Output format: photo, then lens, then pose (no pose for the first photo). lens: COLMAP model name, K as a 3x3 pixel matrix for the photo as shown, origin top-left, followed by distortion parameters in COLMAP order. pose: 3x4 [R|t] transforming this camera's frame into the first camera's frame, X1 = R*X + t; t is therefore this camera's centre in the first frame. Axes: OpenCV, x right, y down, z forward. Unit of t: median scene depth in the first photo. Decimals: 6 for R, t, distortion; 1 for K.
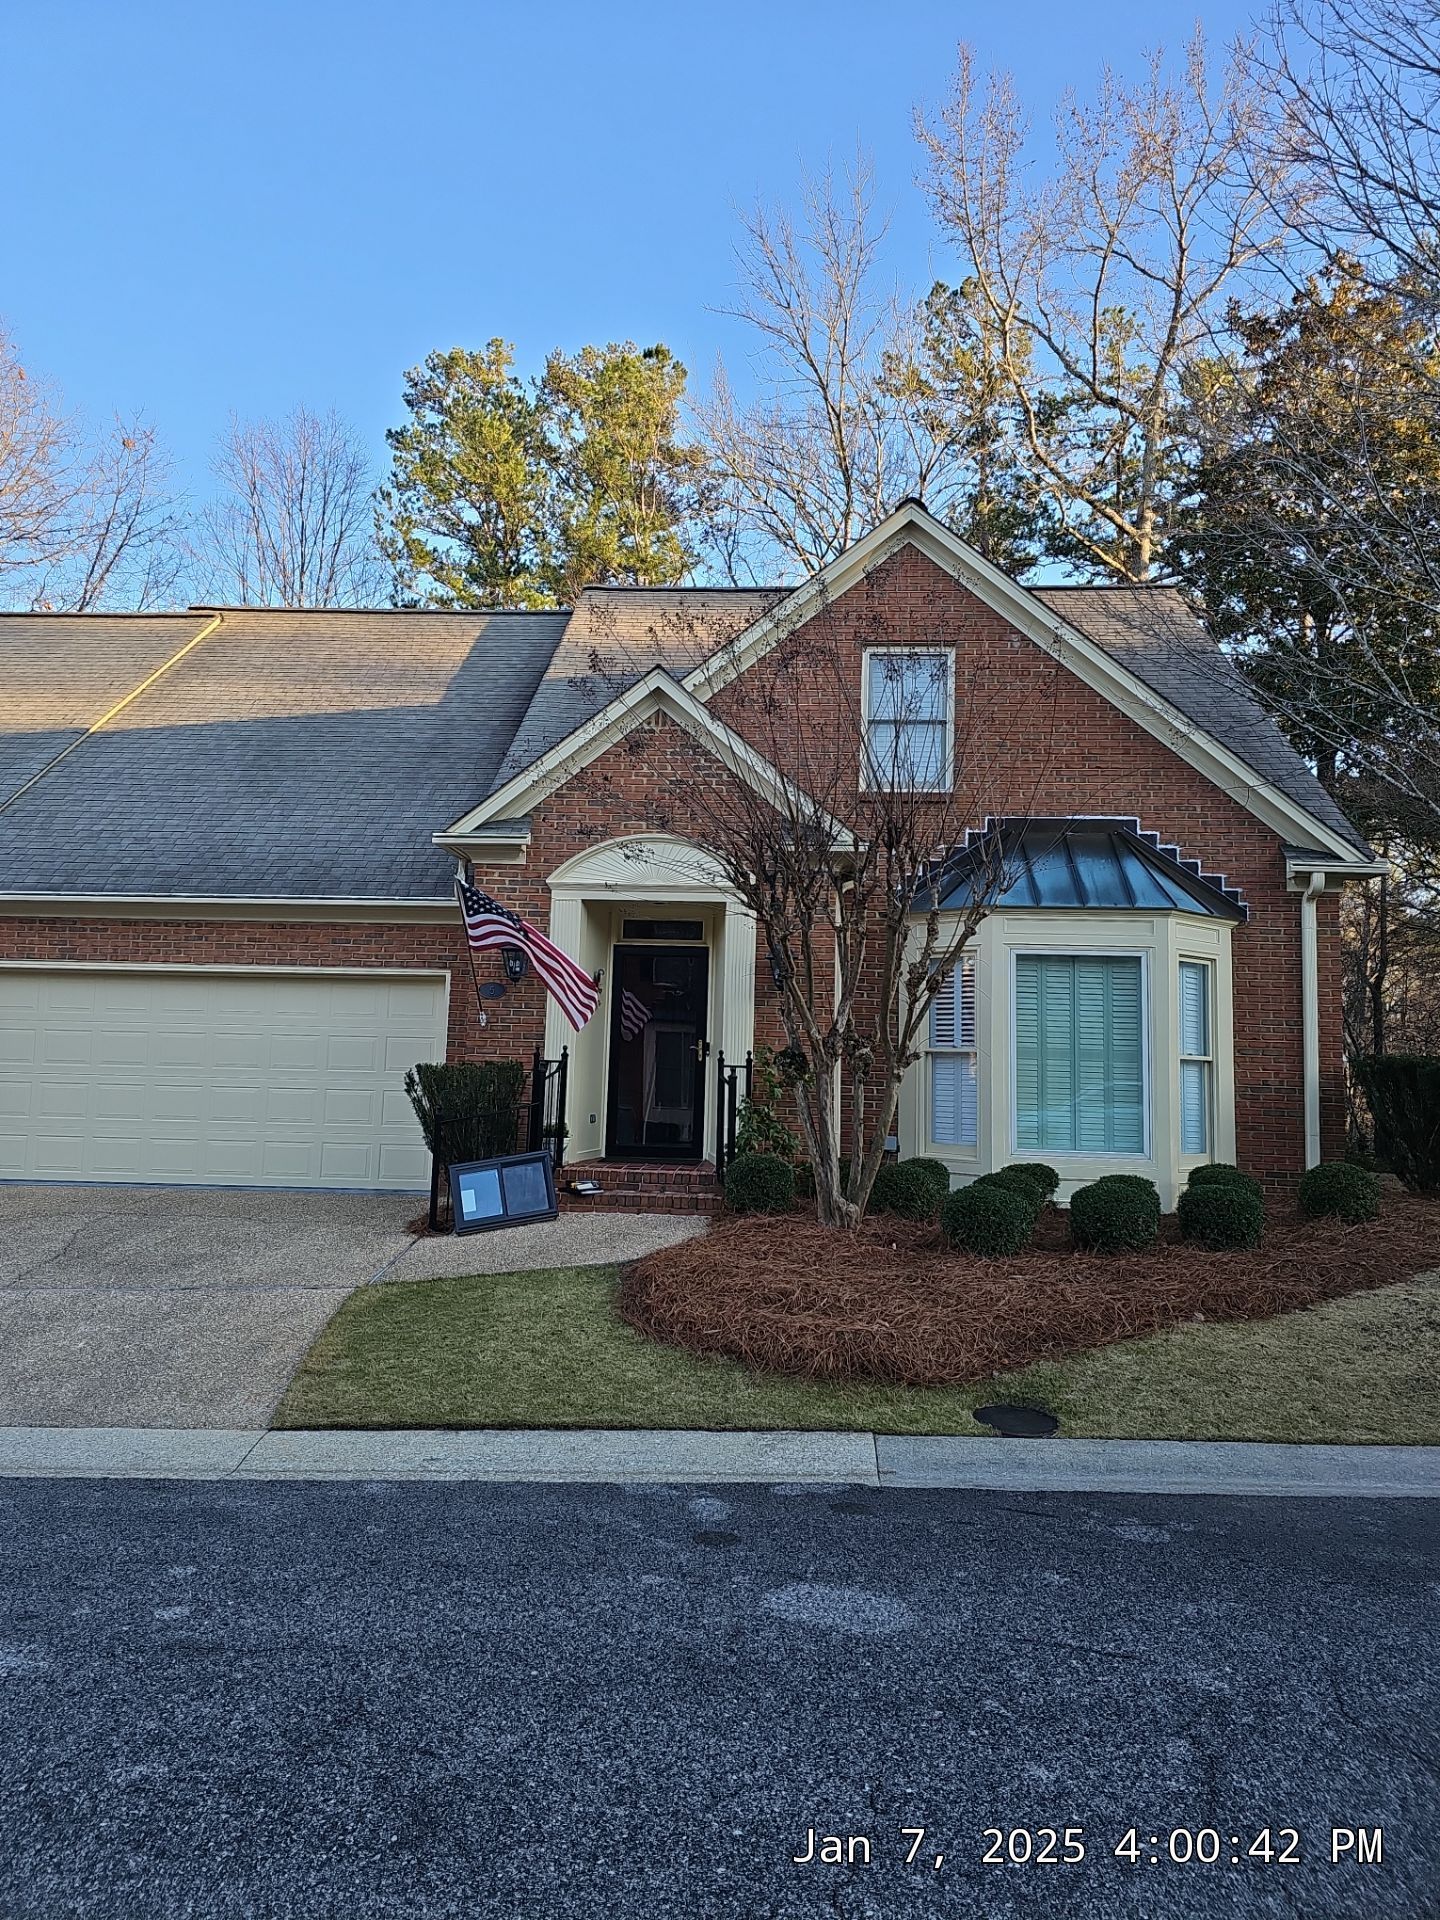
lens RADIAL K [[1269.6, 0, 714.7], [0, 1269.6, 943.0], [0, 0, 1]] dist [0.051962, -0.049088]
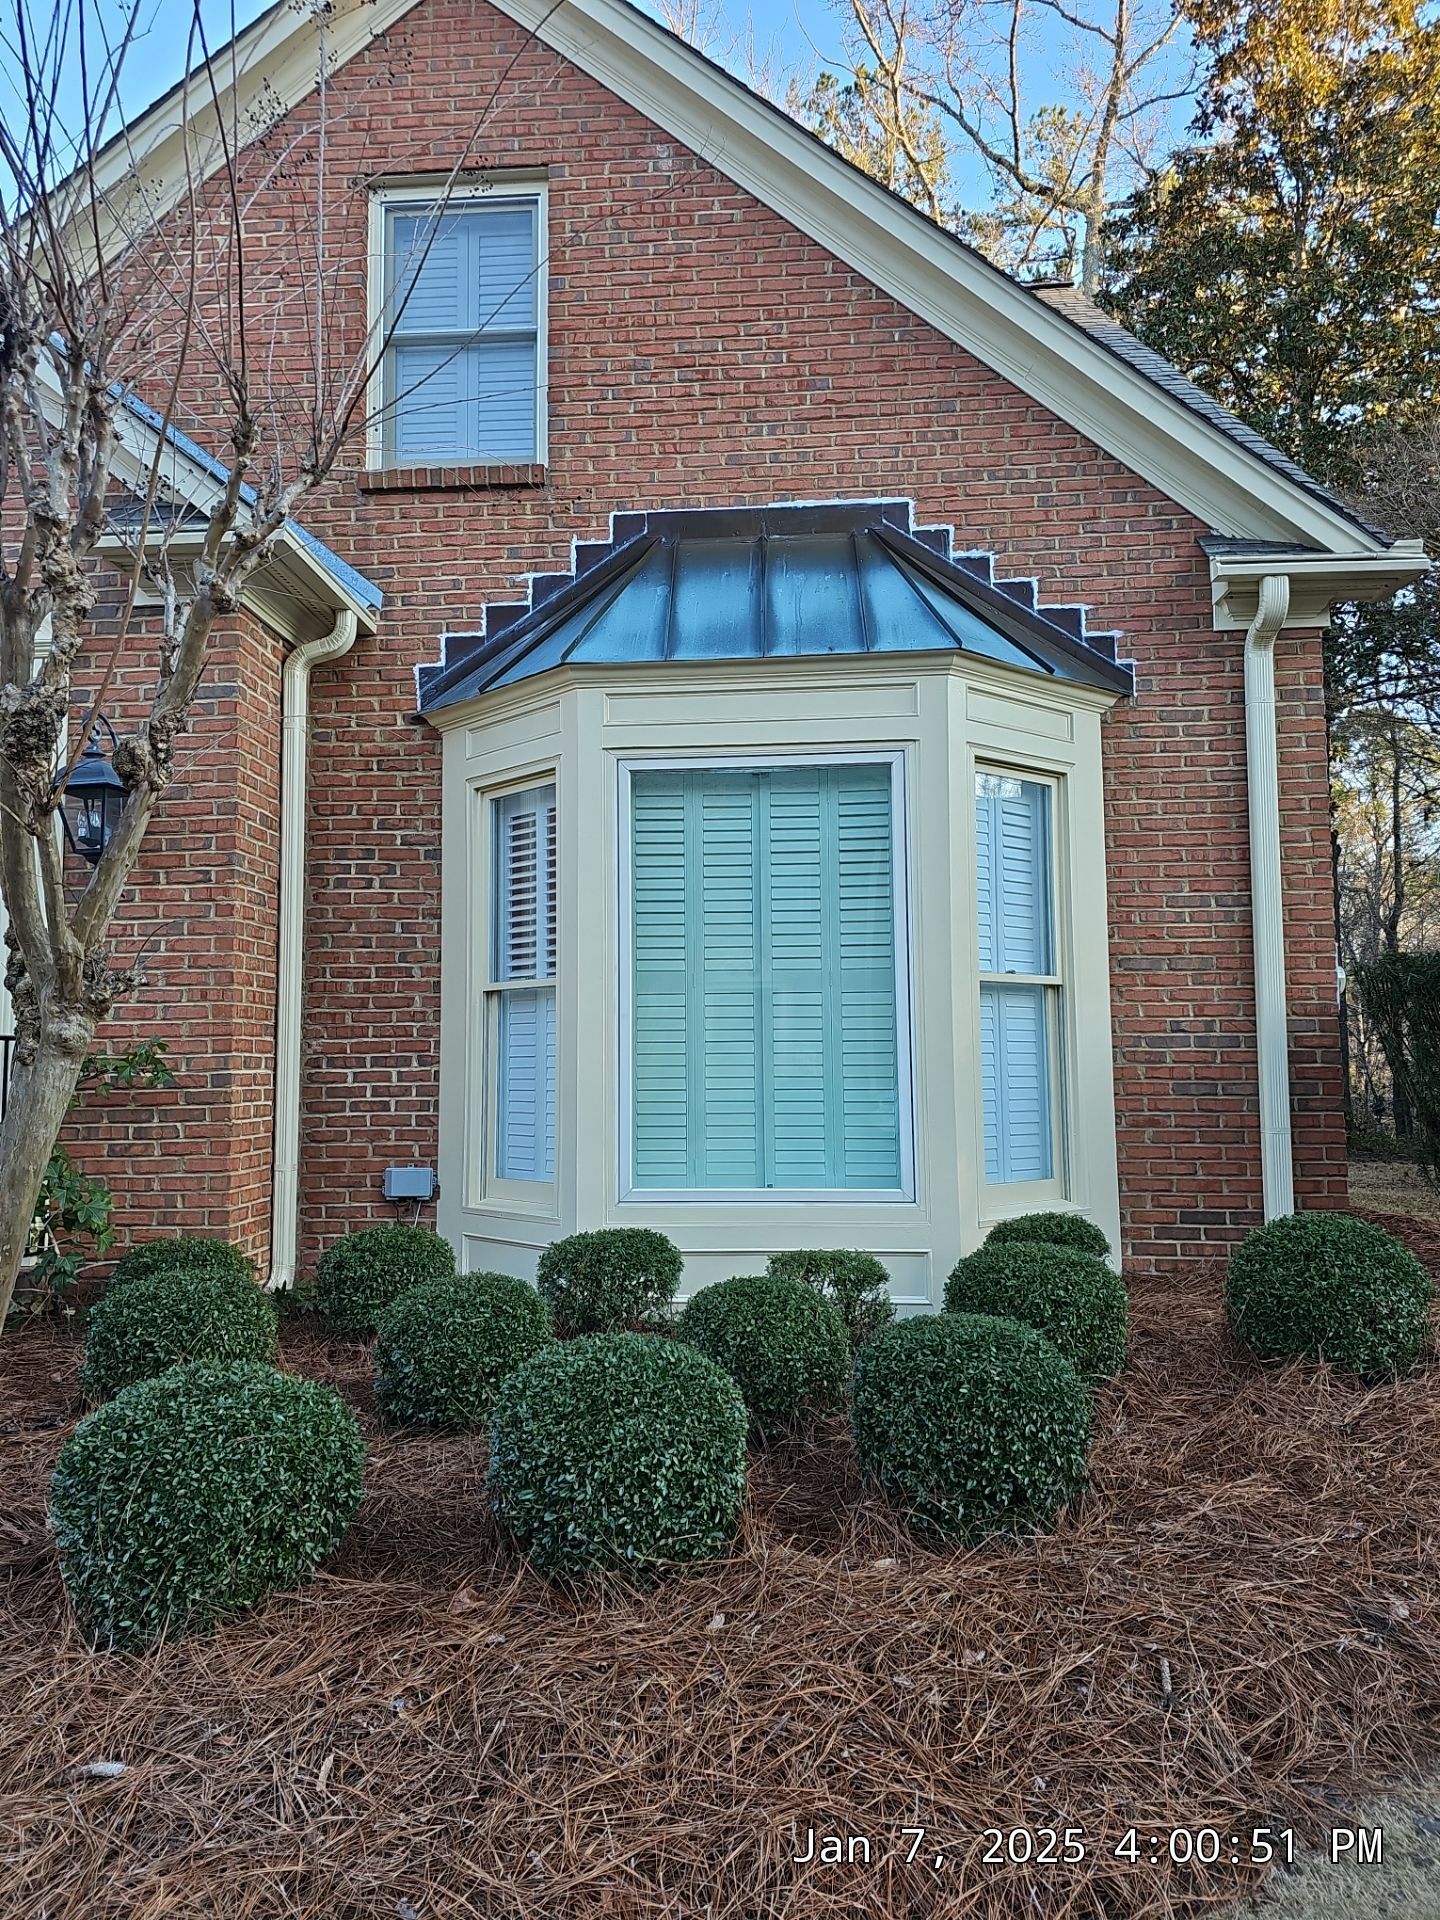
lens RADIAL K [[1270.3, 0, 716.0], [0, 1270.3, 951.1], [0, 0, 1]] dist [0.054049, -0.049109]
pose [[0.999399, -0.034303, -0.005003, 0.256767], [0.034403, 0.999177, 0.021479, 0.063528], [0.004262, -0.021638, 0.999757, 0.511341]]
